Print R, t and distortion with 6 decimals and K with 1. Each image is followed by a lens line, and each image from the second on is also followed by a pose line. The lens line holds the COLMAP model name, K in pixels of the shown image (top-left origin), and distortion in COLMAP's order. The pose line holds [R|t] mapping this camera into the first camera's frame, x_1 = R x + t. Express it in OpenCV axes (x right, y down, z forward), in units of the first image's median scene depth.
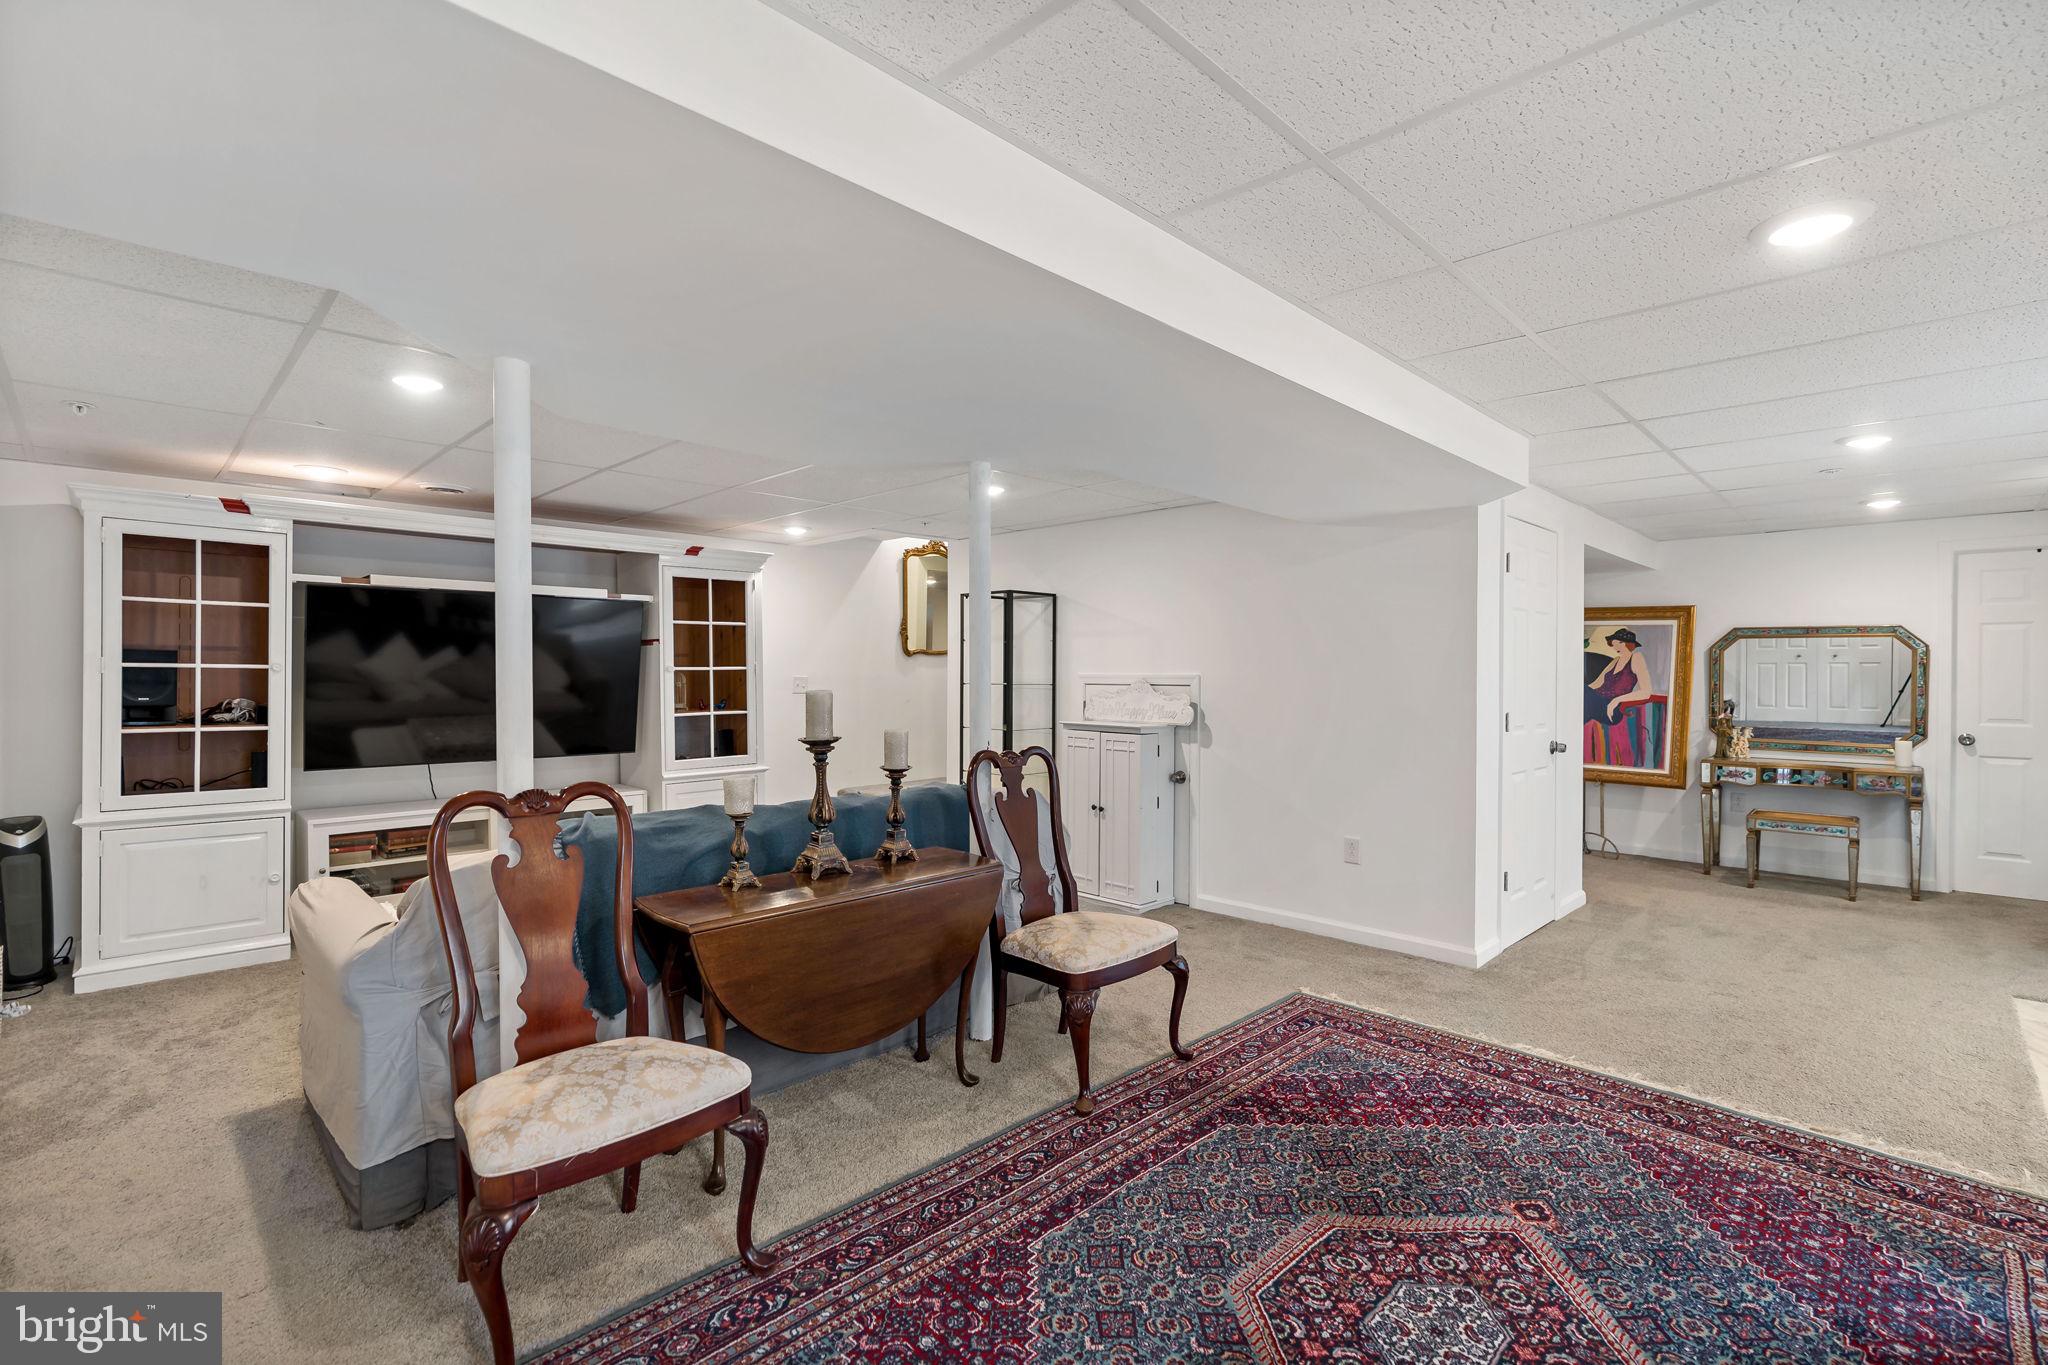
lens RADIAL K [[929.3, 0, 1023.2], [0, 929.3, 670.6], [0, 0, 1]] dist [-0.012494, 0.004182]
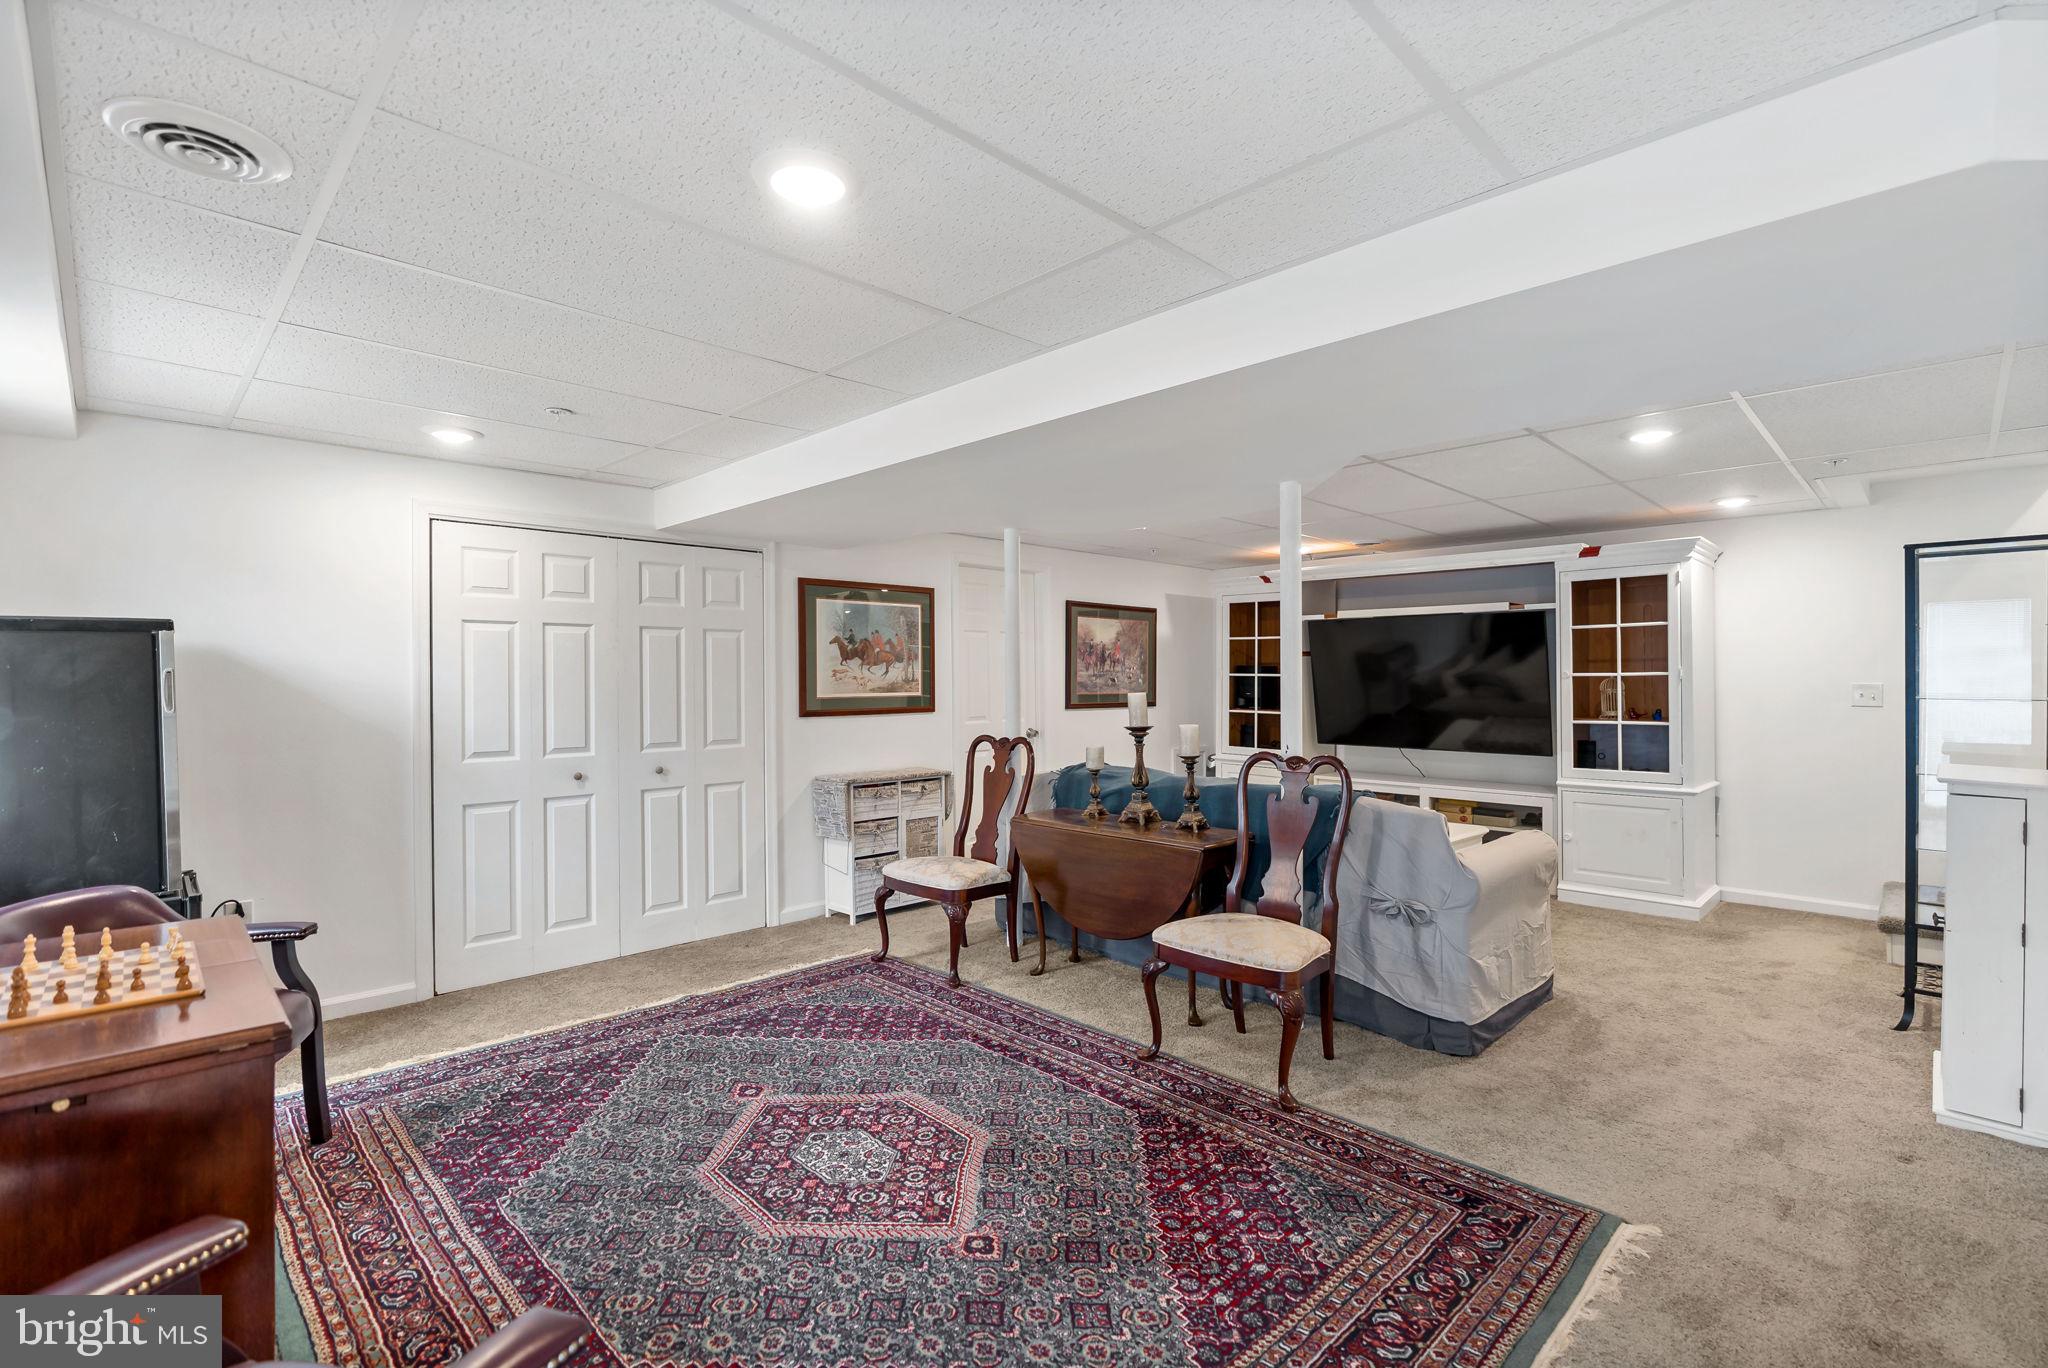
lens RADIAL K [[929.3, 0, 1024.9], [0, 929.3, 684.0], [0, 0, 1]] dist [-0.012494, 0.004182]
pose [[-0.014777, 0.006088, -0.999872, 1.151483], [0.004440, 0.999972, 0.006023, -0.001796], [0.999881, -0.004351, -0.014804, 0.811410]]
